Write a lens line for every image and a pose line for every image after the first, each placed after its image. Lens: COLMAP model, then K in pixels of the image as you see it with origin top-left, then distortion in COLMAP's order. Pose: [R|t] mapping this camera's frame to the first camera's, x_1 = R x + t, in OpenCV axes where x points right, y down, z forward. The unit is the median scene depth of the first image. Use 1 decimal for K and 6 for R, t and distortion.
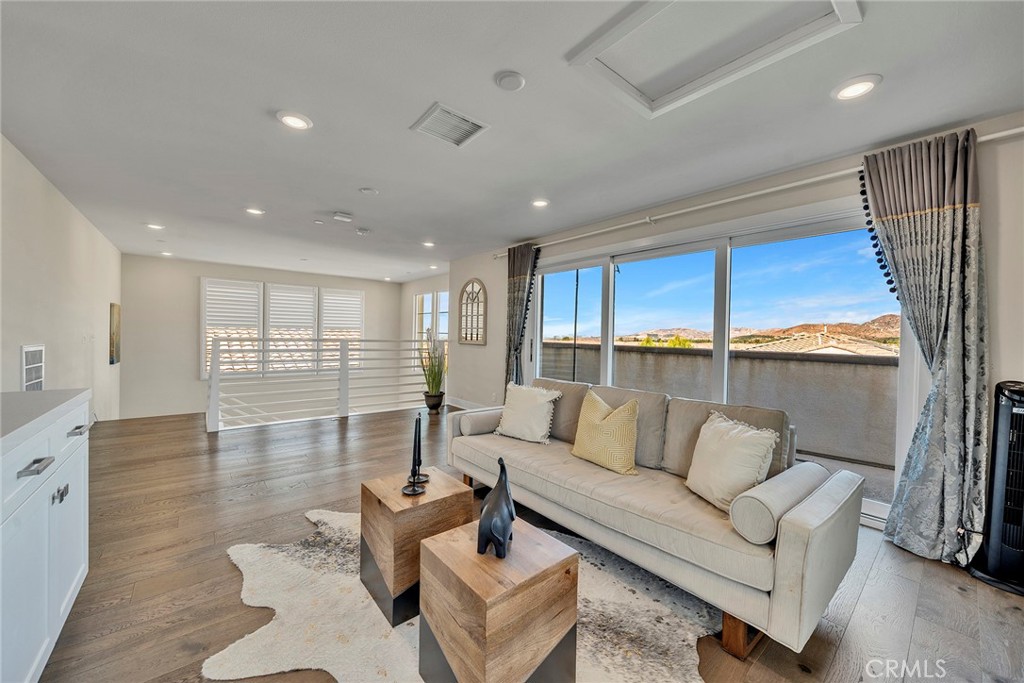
lens RADIAL K [[381.4, 0, 504.5], [0, 381.4, 338.8], [0, 0, 1]] dist [-0.003455, -0.000043]
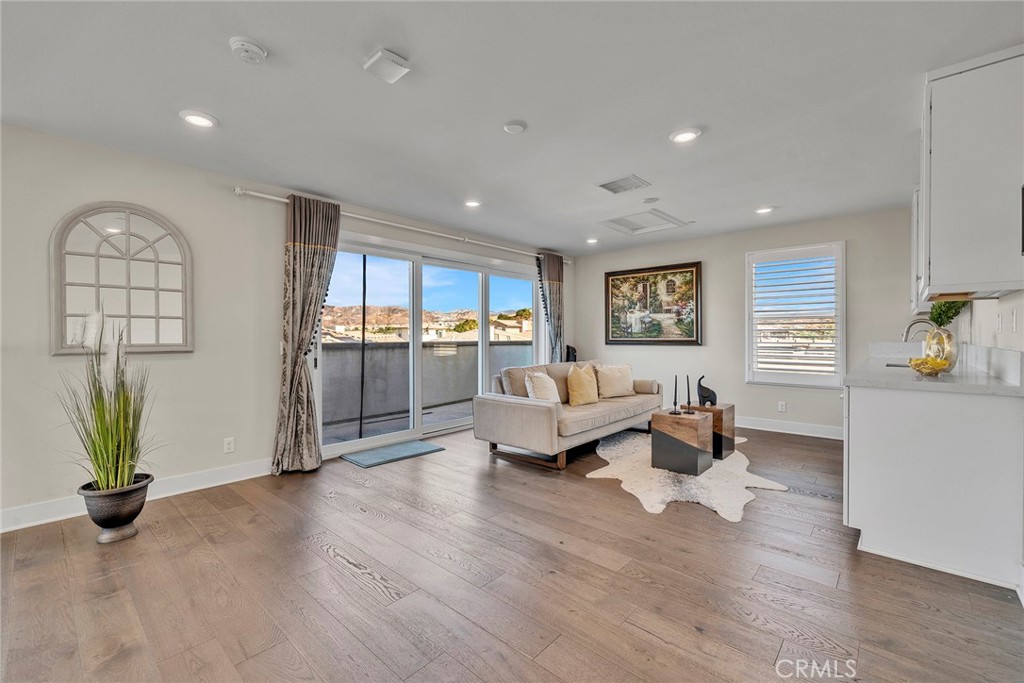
lens RADIAL K [[437.0, 0, 505.7], [0, 437.0, 340.2], [0, 0, 1]] dist [-0.001692, -0.000042]
pose [[-0.163776, -0.025980, 0.986155, -0.788621], [0.016403, 0.999443, 0.029054, -0.010039], [-0.986361, 0.020934, -0.163259, 0.789052]]
